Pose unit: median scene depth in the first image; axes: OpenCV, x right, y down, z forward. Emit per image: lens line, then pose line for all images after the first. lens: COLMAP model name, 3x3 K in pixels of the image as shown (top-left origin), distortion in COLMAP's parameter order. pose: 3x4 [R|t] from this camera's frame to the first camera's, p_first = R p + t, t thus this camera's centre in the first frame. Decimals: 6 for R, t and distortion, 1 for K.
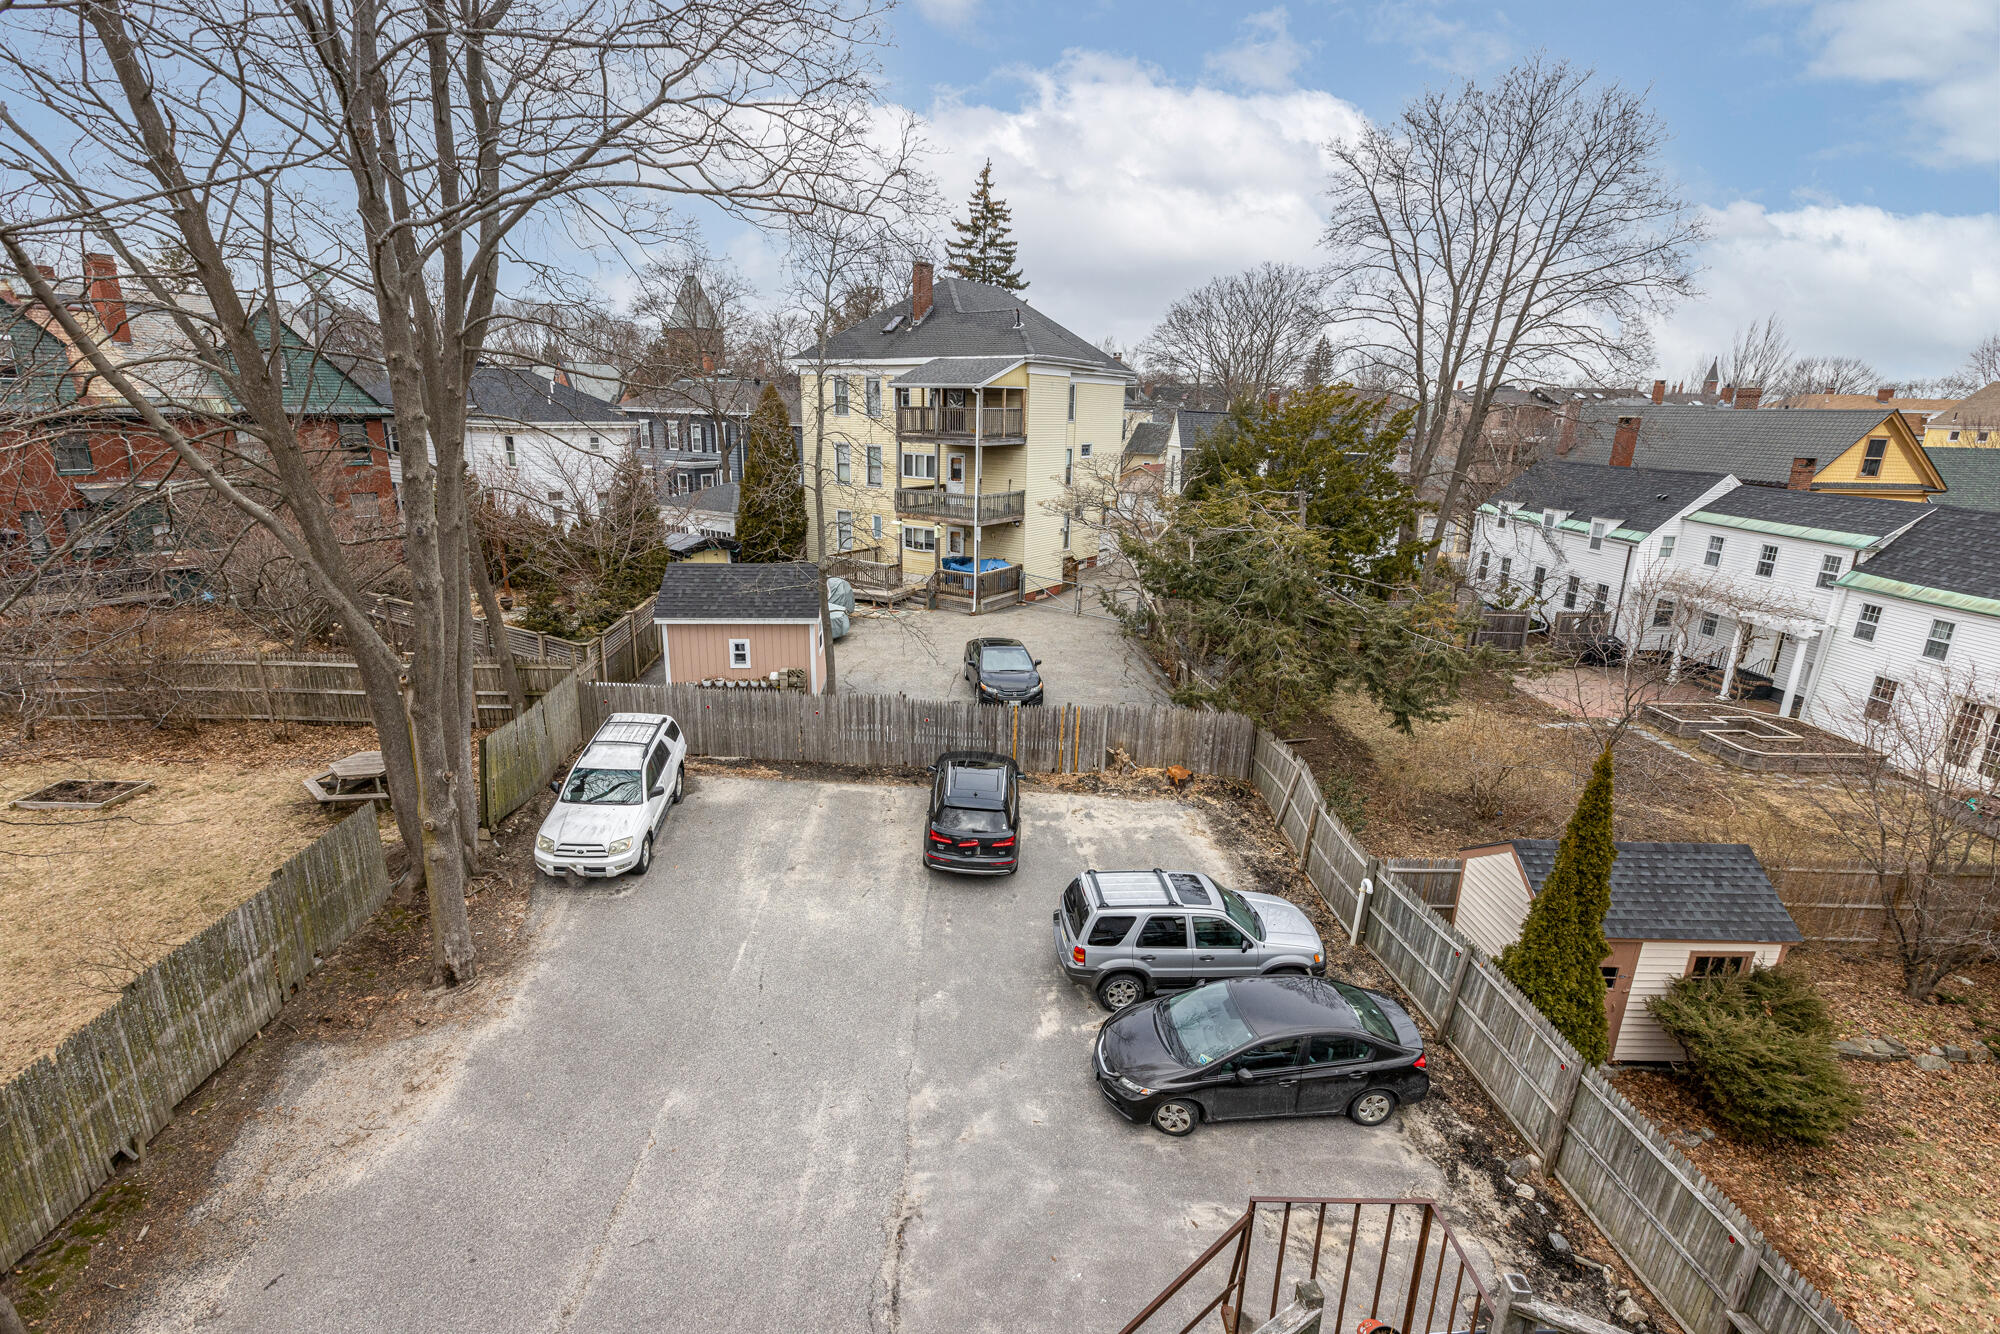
lens RADIAL K [[930.8, 0, 993.9], [0, 930.8, 657.4], [0, 0, 1]] dist [0.001384, 0.000743]
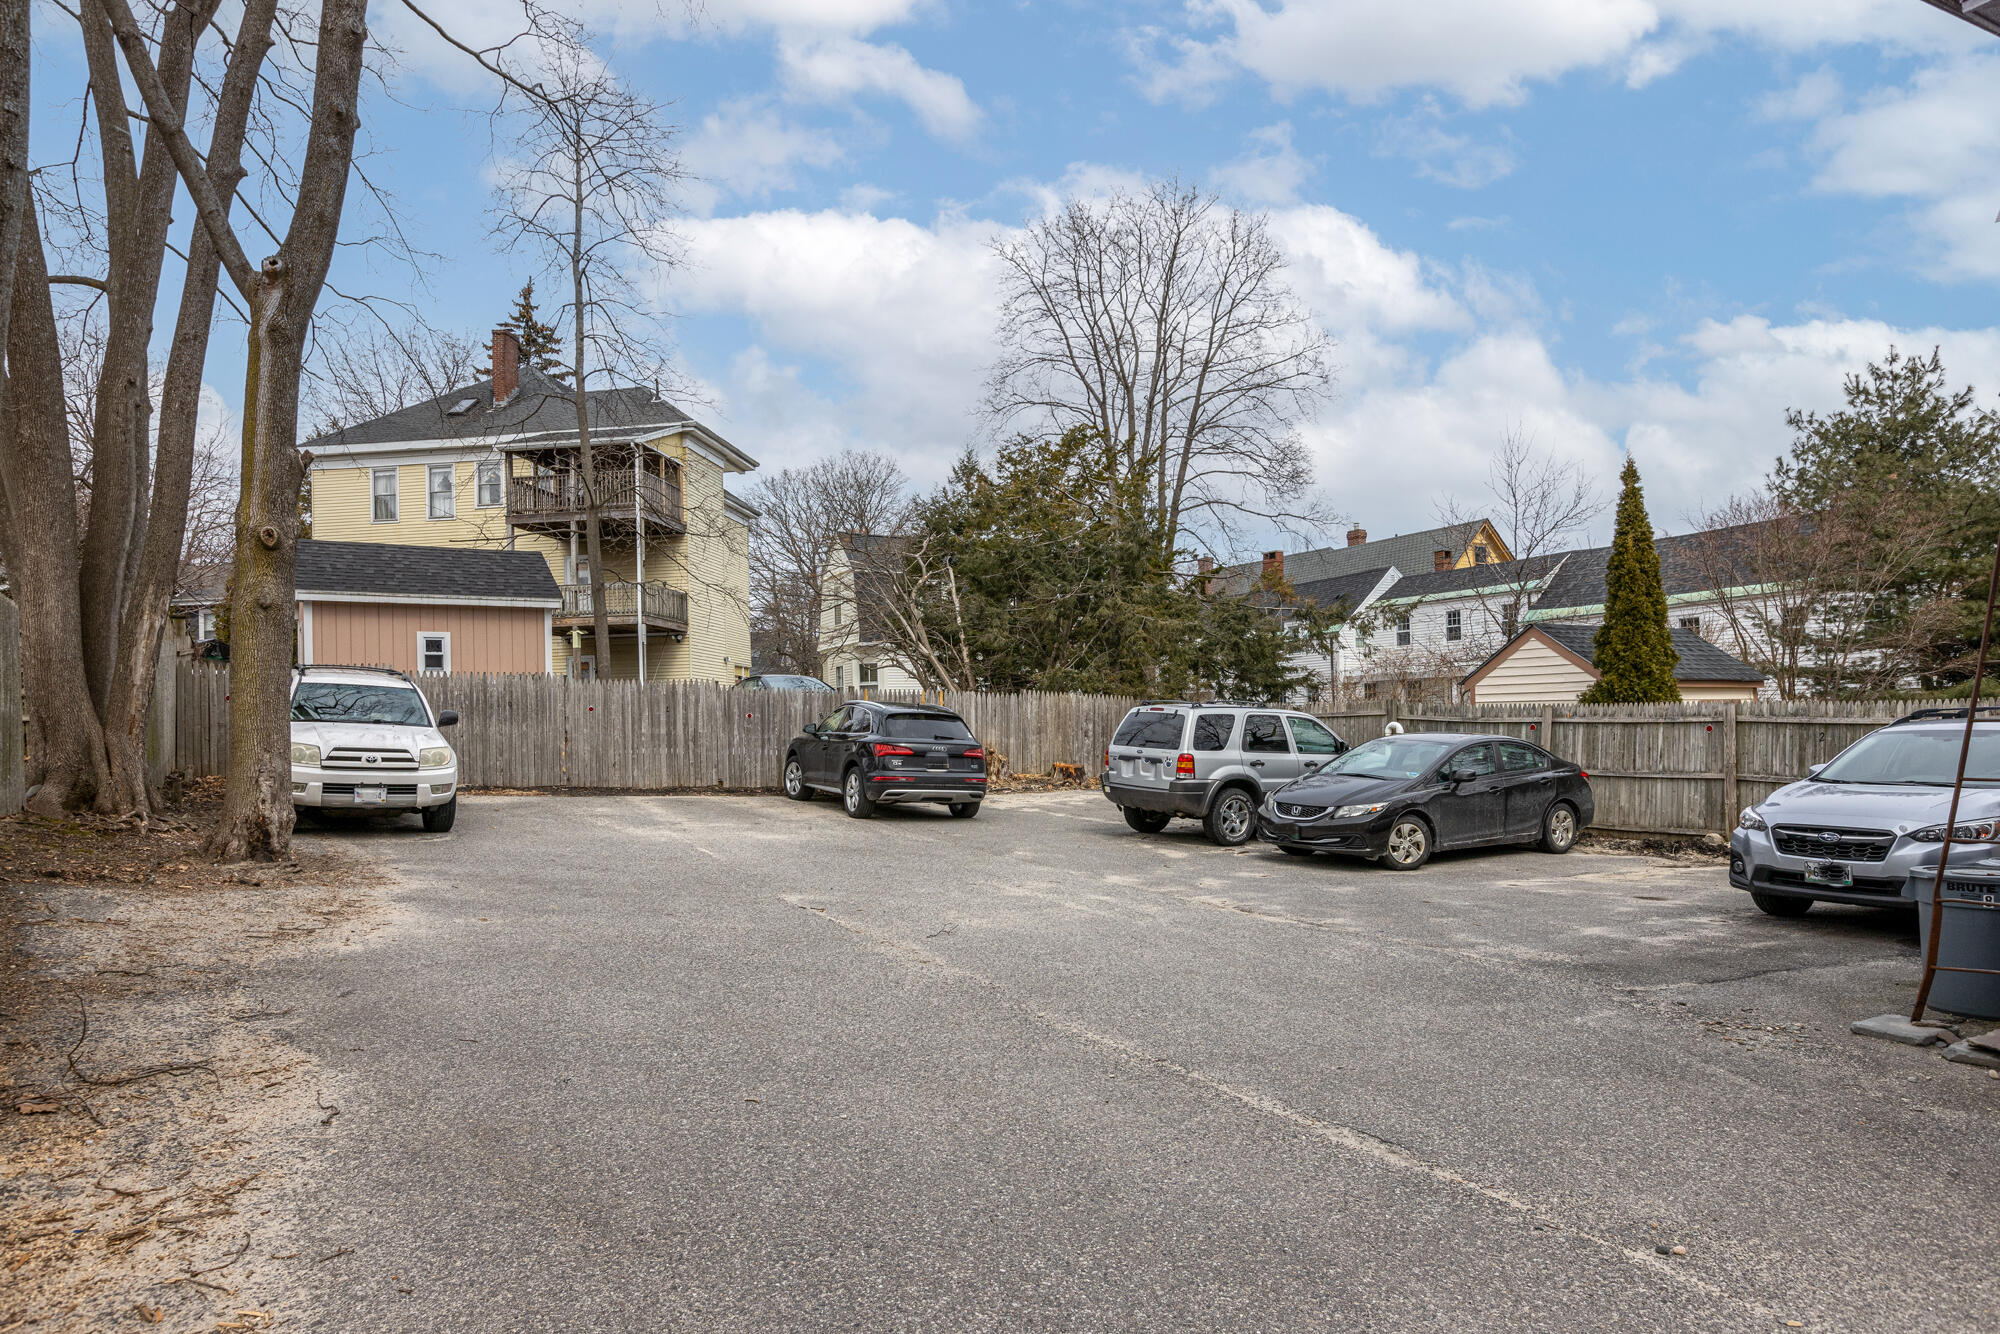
lens RADIAL K [[1209.9, 0, 997.0], [0, 1209.9, 705.7], [0, 0, 1]] dist [0.011527, 0.000337]
pose [[0.891117, -0.030479, 0.452749, -0.306630], [0.155842, 0.957612, -0.242267, 0.297665], [-0.426173, 0.286446, 0.858094, 0.109764]]
